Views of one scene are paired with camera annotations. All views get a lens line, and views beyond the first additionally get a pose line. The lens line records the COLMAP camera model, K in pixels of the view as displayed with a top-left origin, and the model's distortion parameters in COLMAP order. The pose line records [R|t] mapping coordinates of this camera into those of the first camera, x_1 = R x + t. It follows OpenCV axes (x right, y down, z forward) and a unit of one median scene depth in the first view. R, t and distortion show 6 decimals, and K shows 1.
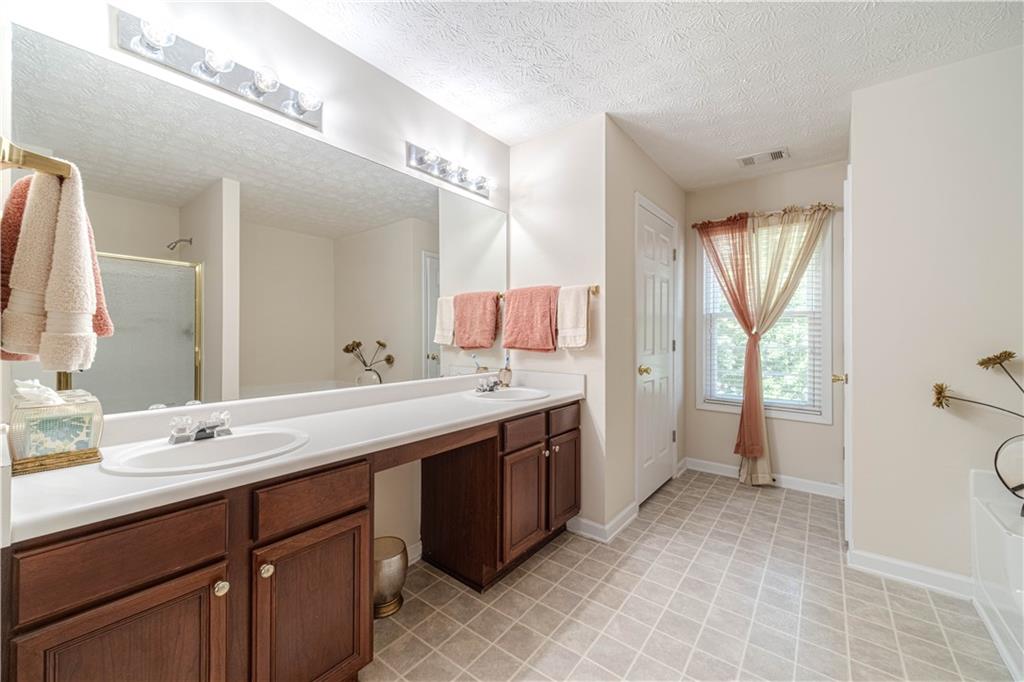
lens RADIAL K [[406.3, 0, 512.0], [0, 406.3, 337.3], [0, 0, 1]] dist [0.000980, -0.000815]
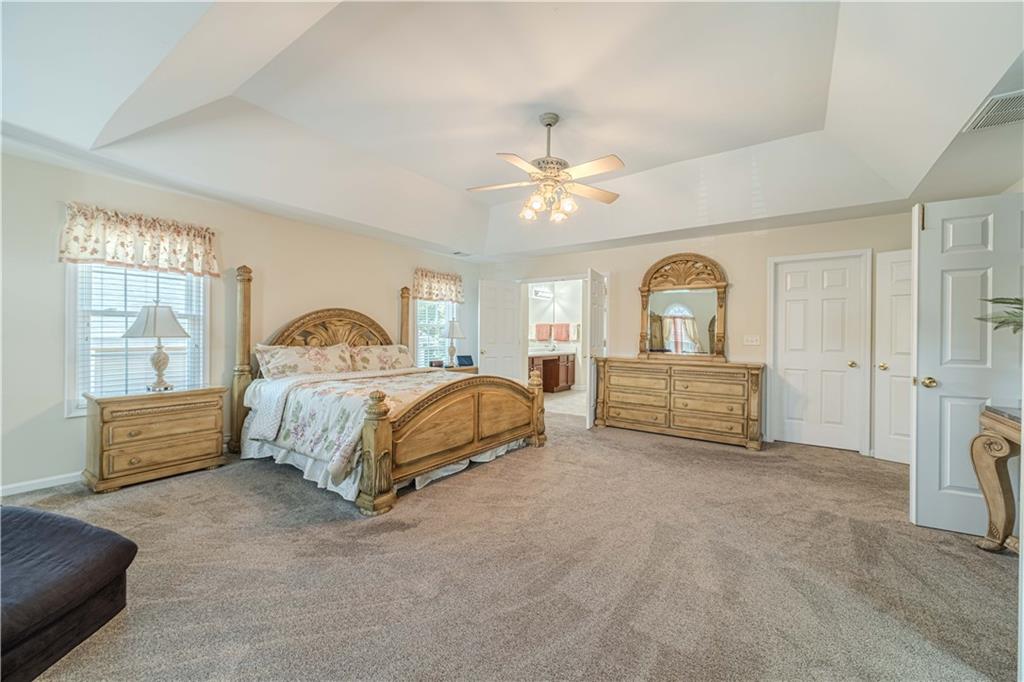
lens RADIAL K [[406.3, 0, 514.8], [0, 406.3, 341.7], [0, 0, 1]] dist [0.000980, -0.000815]
pose [[0.997590, 0.006941, 0.069033, -0.641840], [-0.007518, 0.999939, 0.008094, 0.014523], [-0.068973, -0.008594, 0.997582, -2.690833]]
